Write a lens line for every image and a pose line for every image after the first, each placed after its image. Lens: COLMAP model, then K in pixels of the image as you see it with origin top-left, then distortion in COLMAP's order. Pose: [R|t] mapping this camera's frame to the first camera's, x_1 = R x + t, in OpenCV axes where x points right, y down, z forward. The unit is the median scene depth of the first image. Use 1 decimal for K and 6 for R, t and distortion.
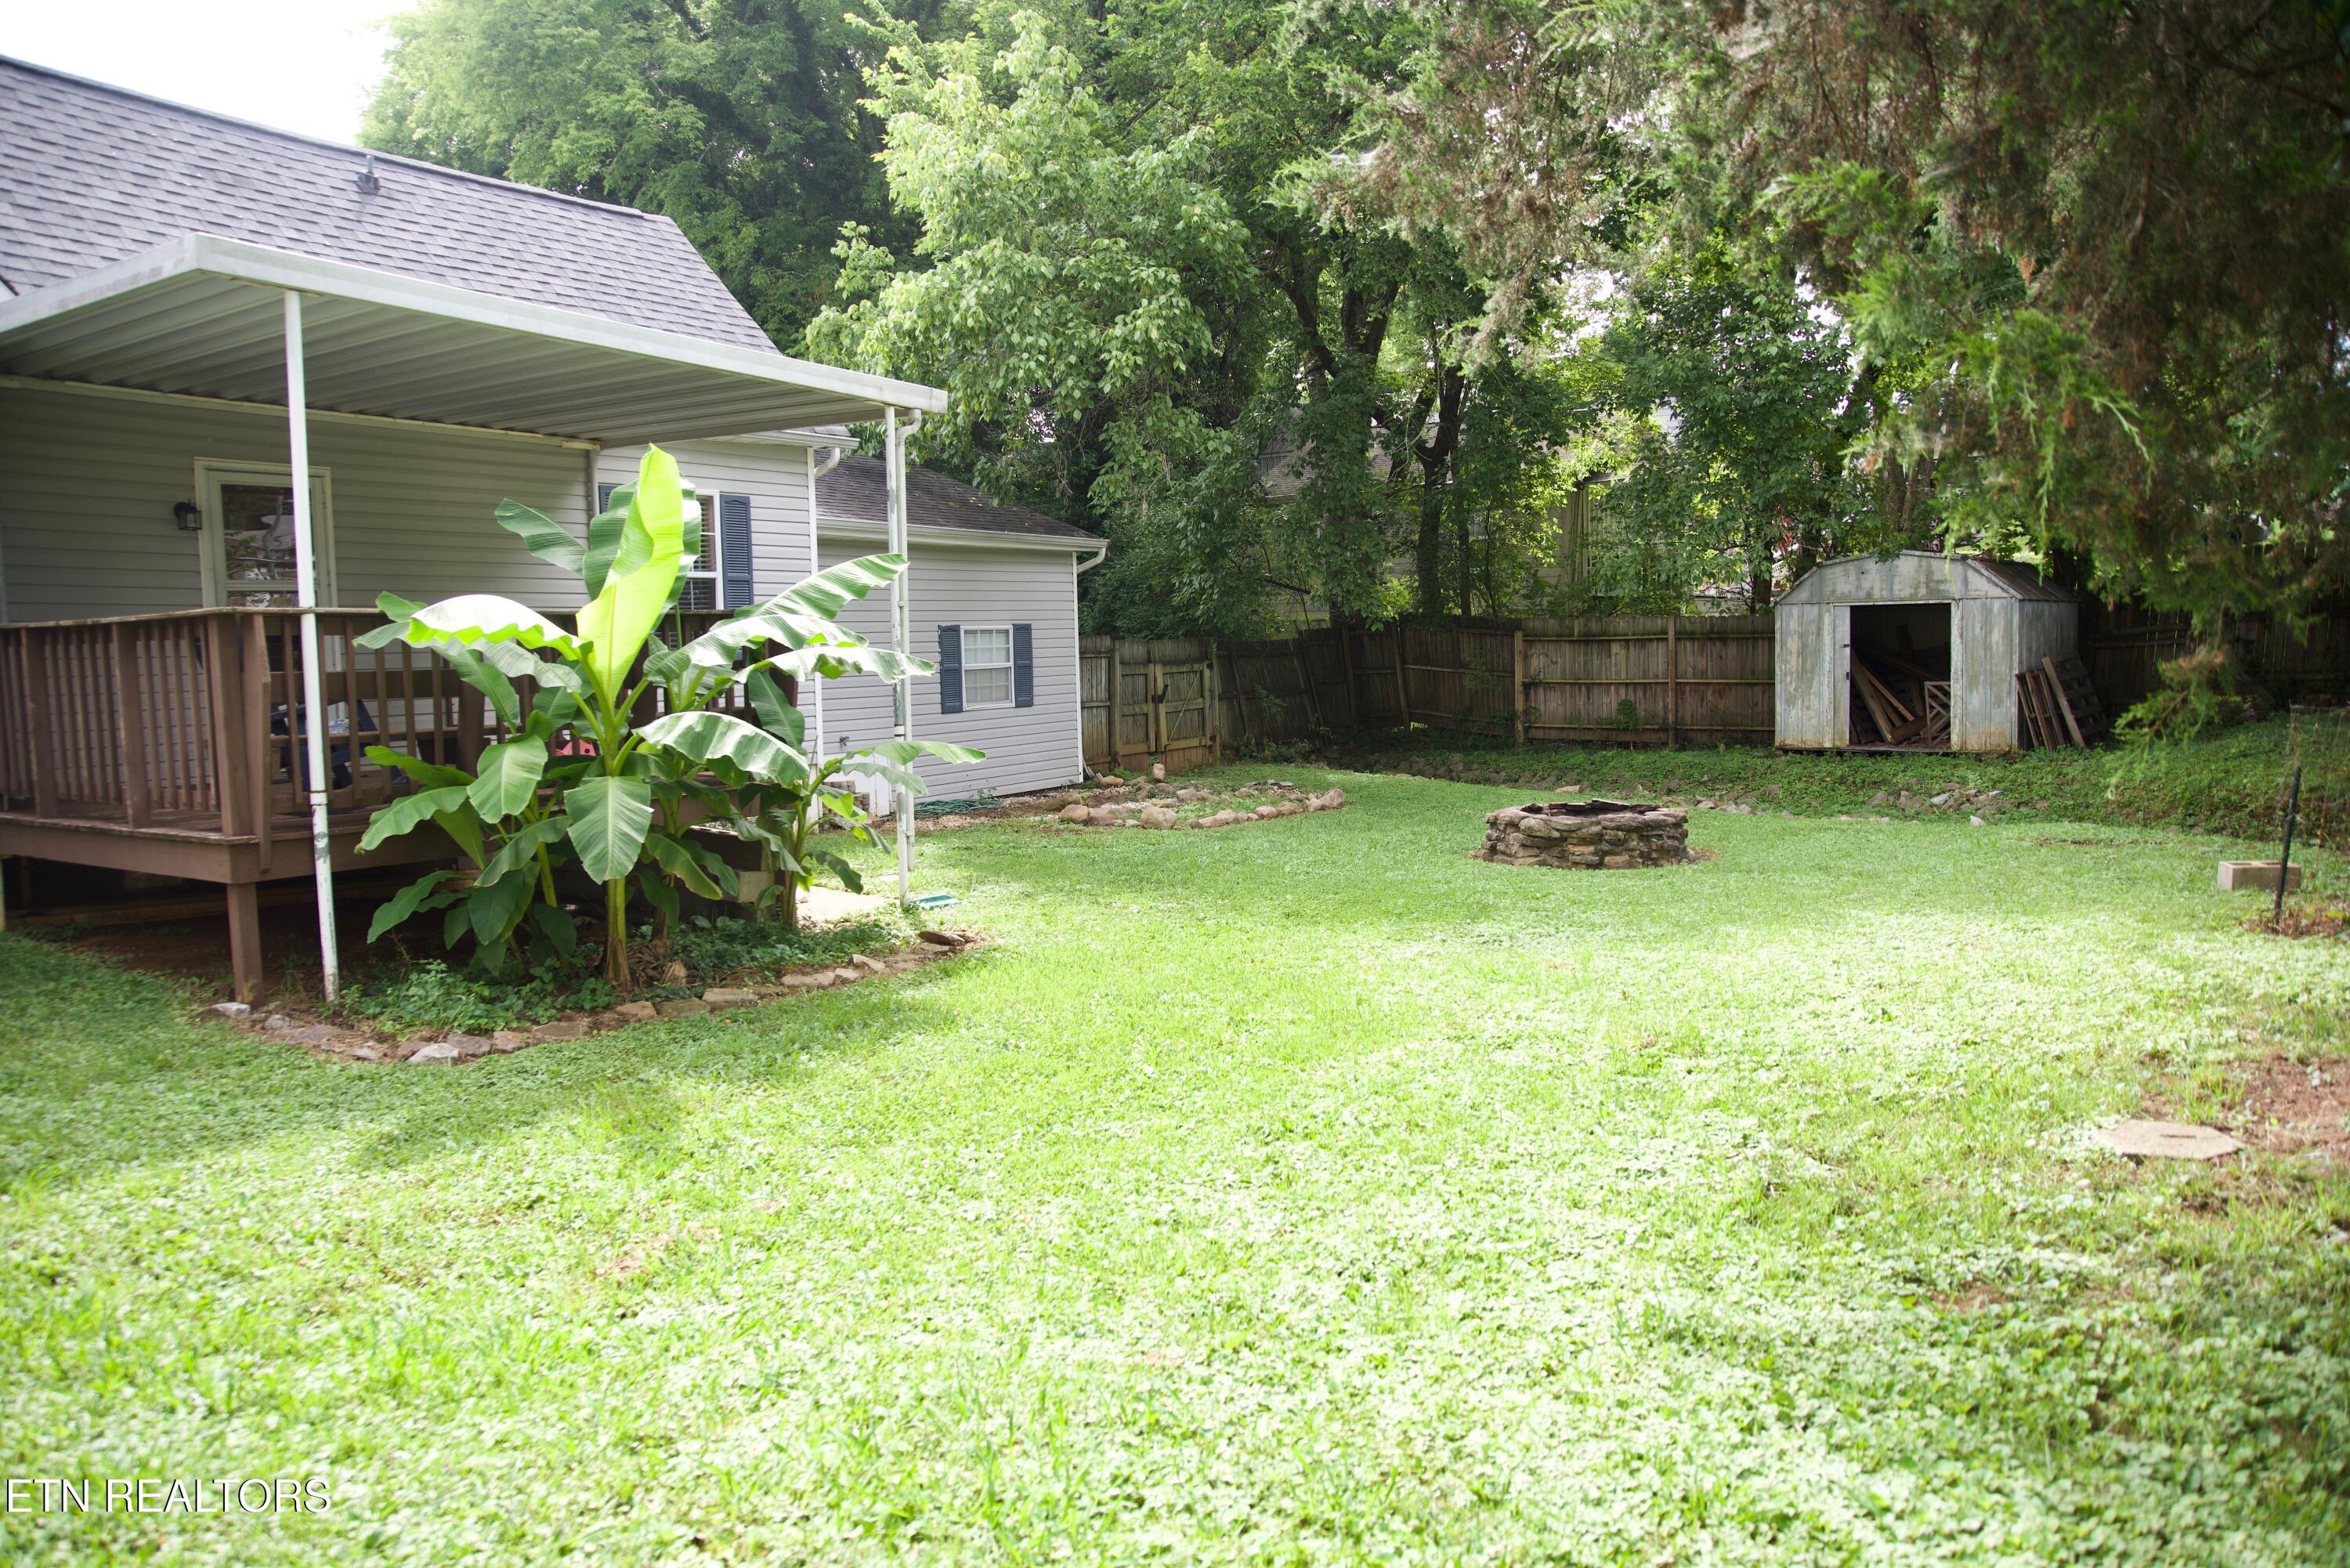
lens RADIAL K [[1677.3, 0, 1182.6], [0, 1677.3, 787.1], [0, 0, 1]] dist [-0.060031, 0.036944]
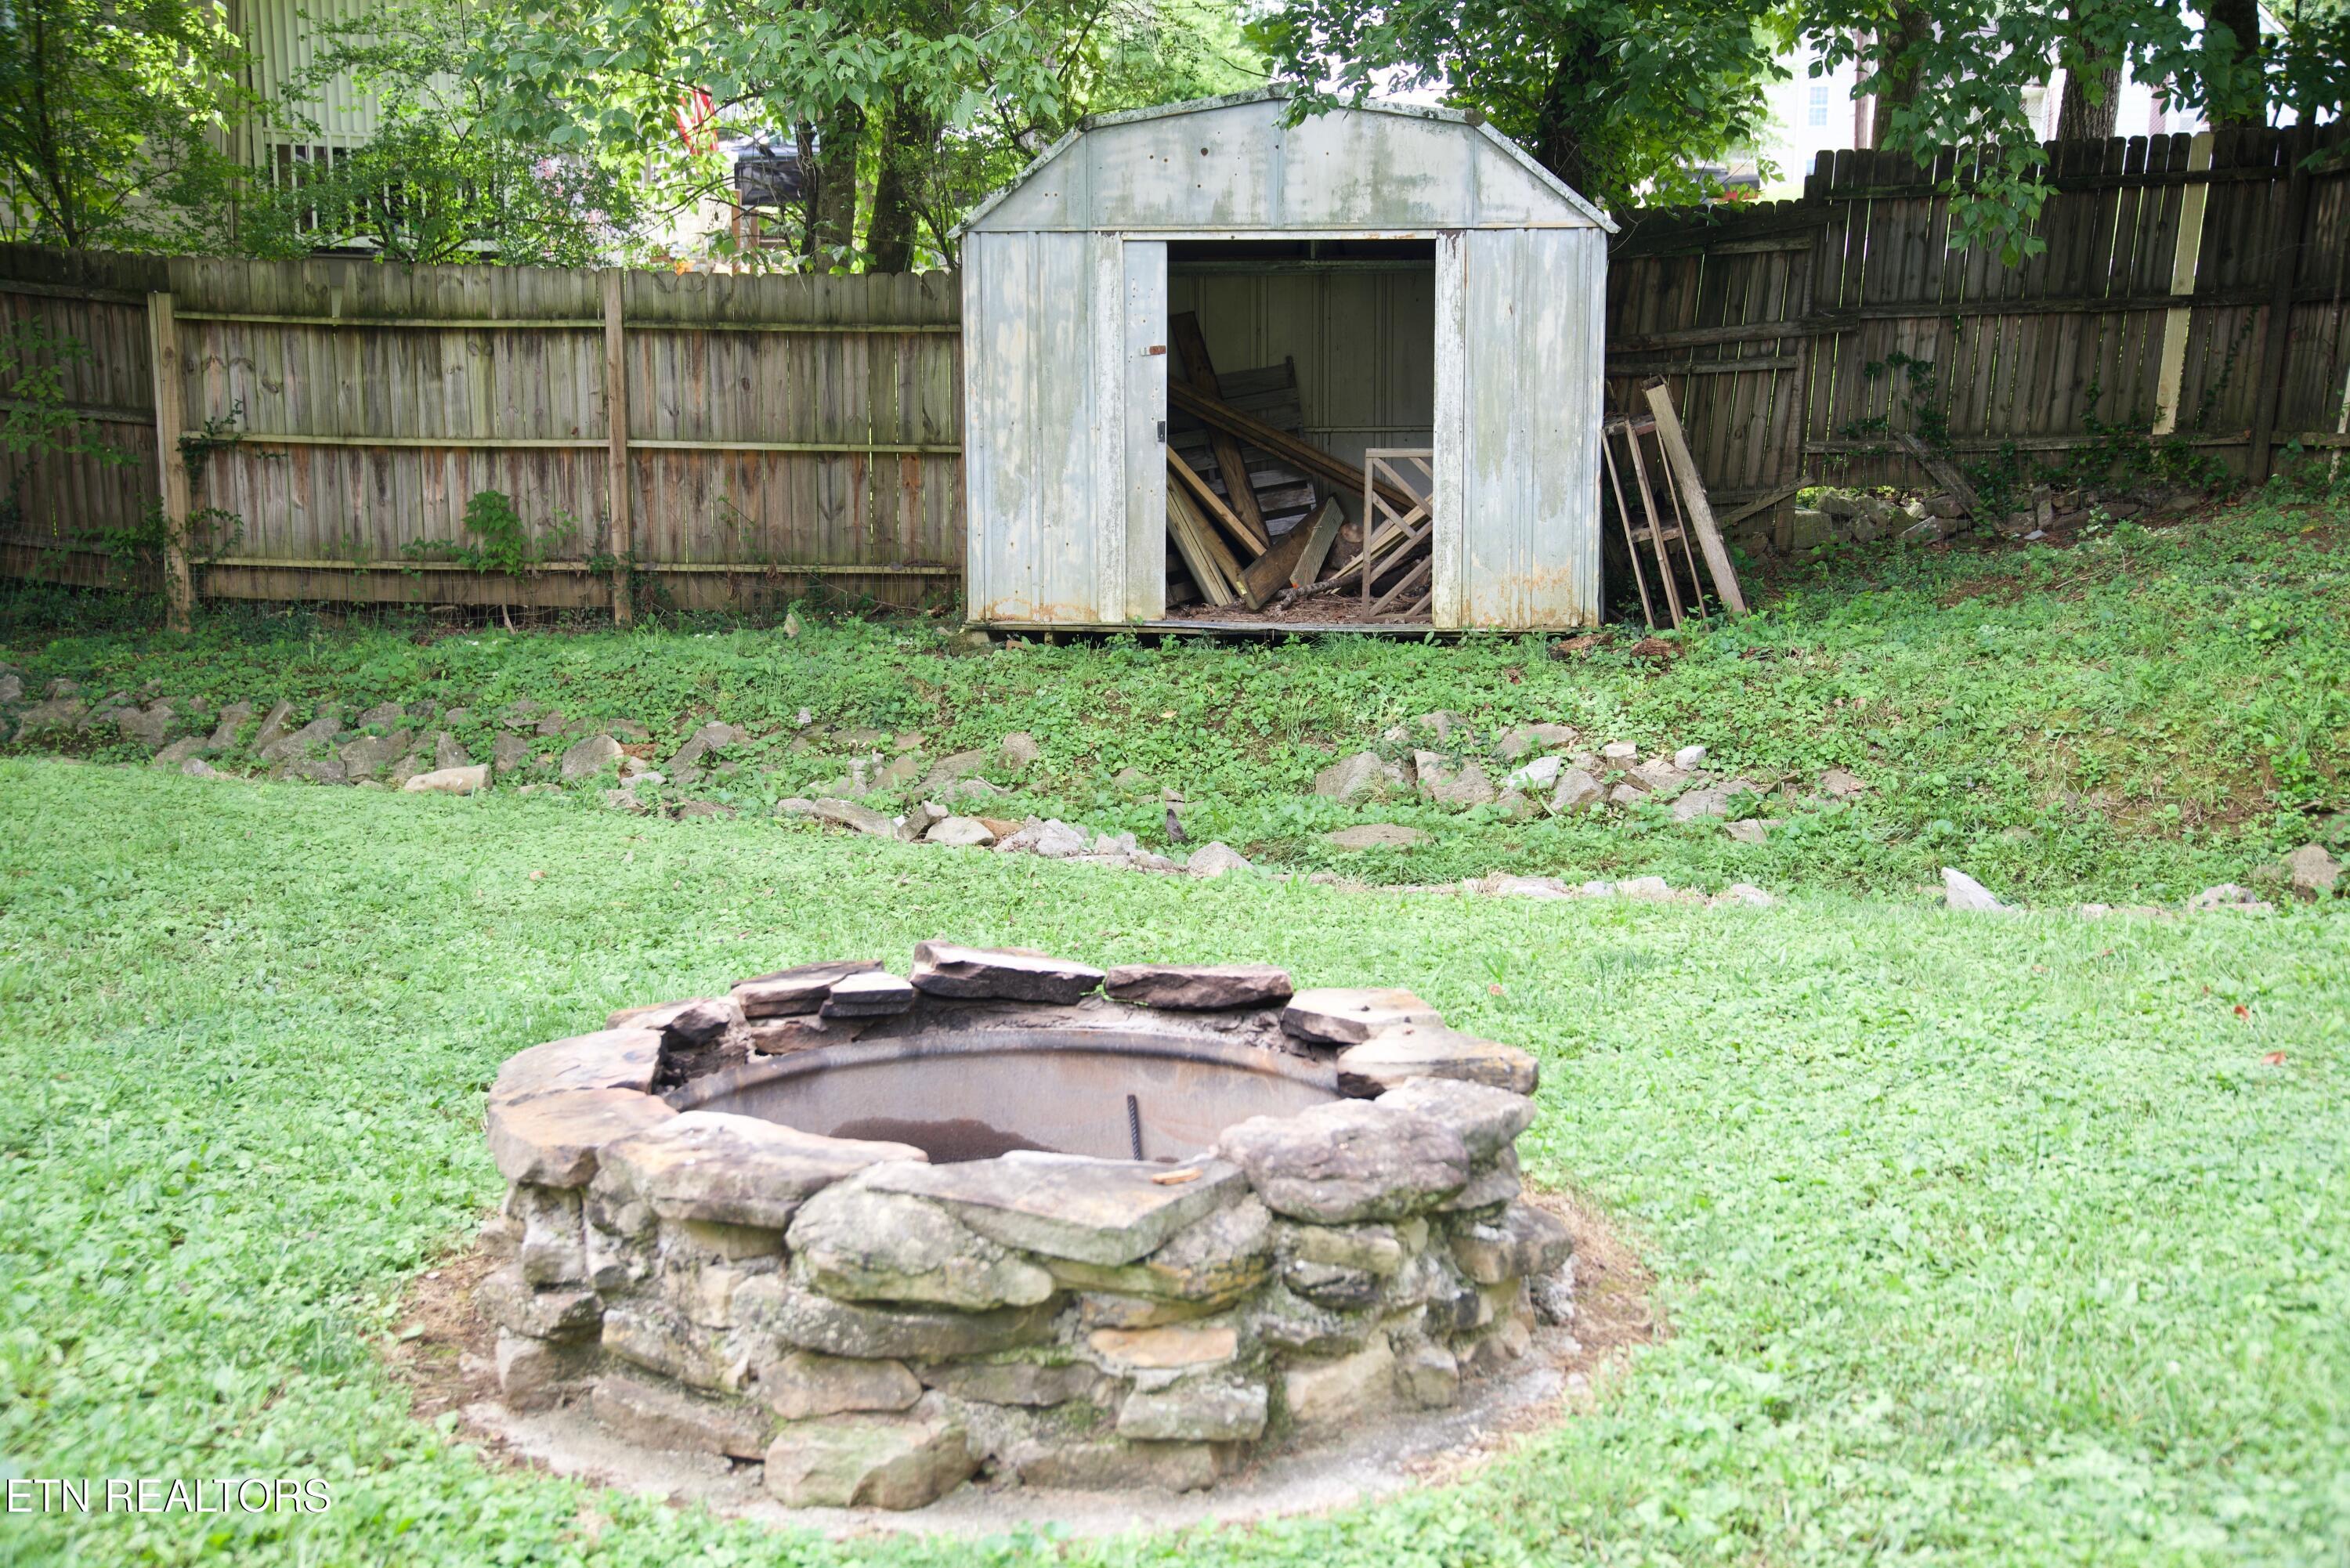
lens RADIAL K [[2753.9, 0, 1180.3], [0, 2753.9, 775.9], [0, 0, 1]] dist [0.143429, 0.000000]
pose [[0.827347, -0.052684, 0.559216, 0.055122], [0.025749, 0.998102, 0.055936, -0.026115], [-0.561101, -0.031879, 0.827133, 0.515051]]
